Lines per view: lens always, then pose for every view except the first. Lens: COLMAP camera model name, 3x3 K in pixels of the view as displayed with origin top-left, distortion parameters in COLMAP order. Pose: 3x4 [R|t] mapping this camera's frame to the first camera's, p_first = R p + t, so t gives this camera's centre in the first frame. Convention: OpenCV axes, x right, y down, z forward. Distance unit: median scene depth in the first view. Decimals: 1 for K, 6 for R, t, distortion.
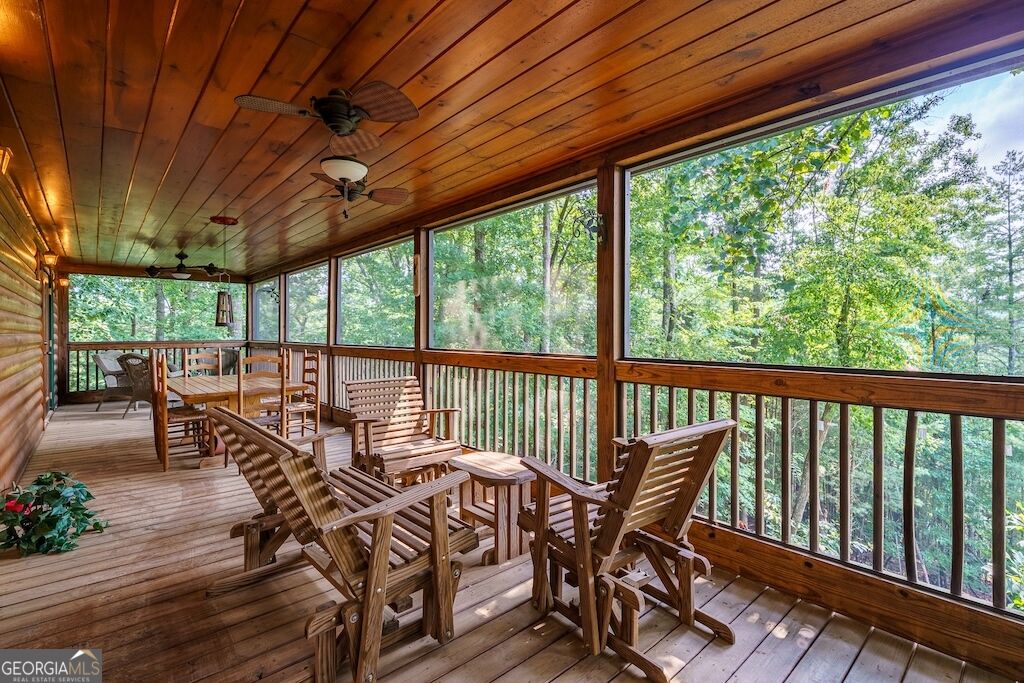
lens RADIAL K [[457.8, 0, 510.2], [0, 457.8, 336.1], [0, 0, 1]] dist [-0.004442, 0.000371]
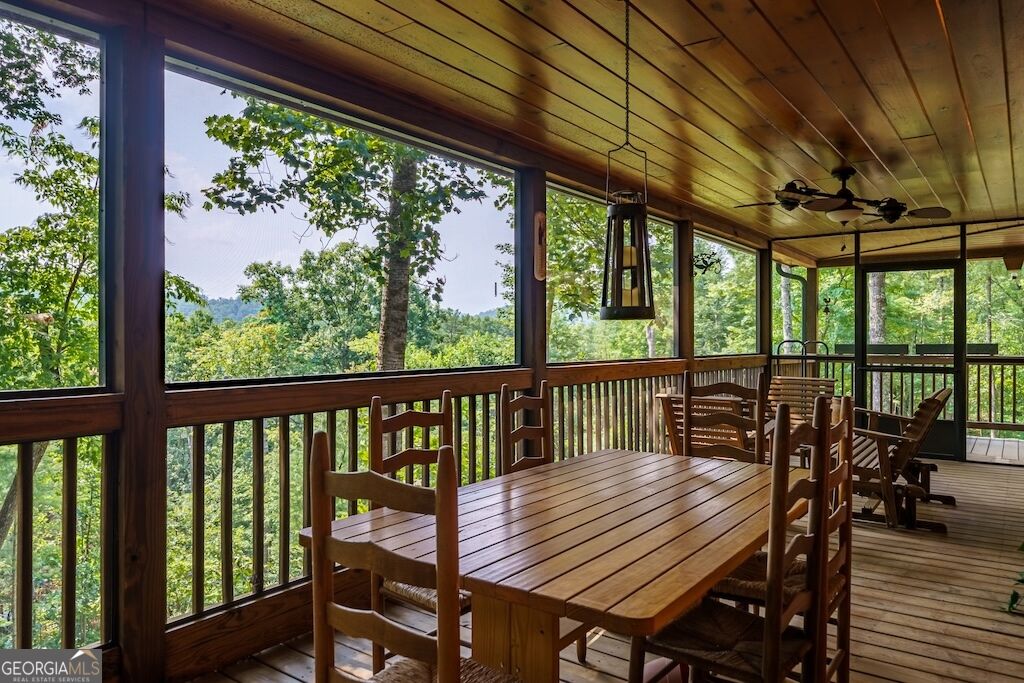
lens RADIAL K [[698.6, 0, 508.5], [0, 698.6, 338.5], [0, 0, 1]] dist [-0.022500, 0.004120]
pose [[-0.190890, 0.003201, 0.981606, -1.077261], [0.007284, 0.999972, -0.001844, -0.006588], [-0.981584, 0.006798, -0.190908, 1.175859]]
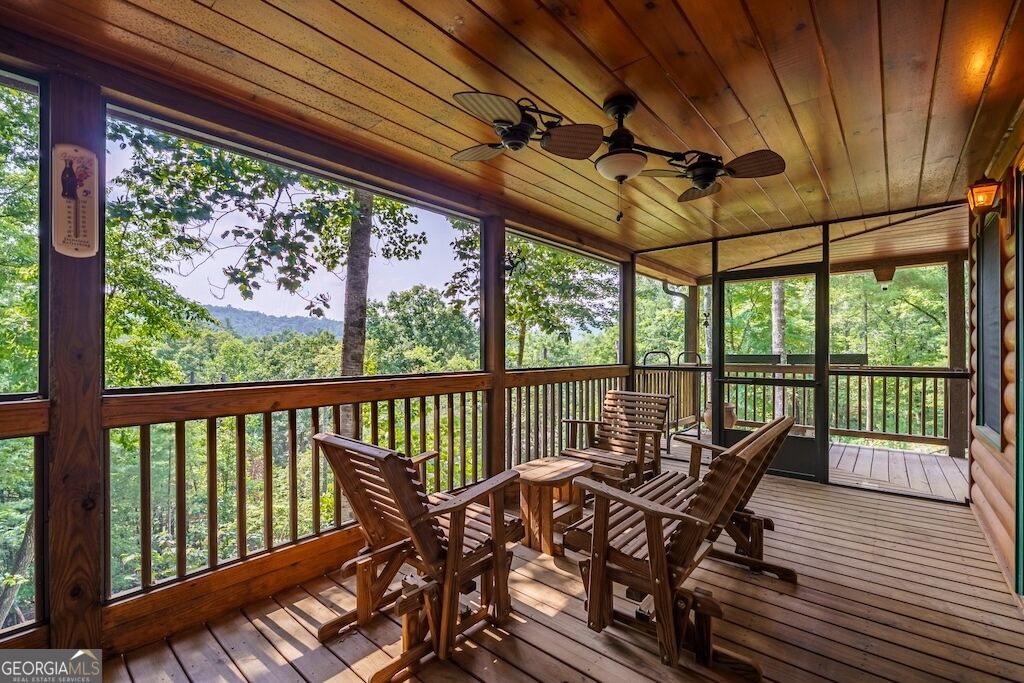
lens RADIAL K [[457.8, 0, 513.1], [0, 457.8, 352.2], [0, 0, 1]] dist [-0.004442, 0.000371]
pose [[-0.139679, -0.002385, 0.990194, -0.931294], [0.008573, 0.999957, 0.003618, -0.006040], [-0.990160, 0.008994, -0.139652, 1.017985]]
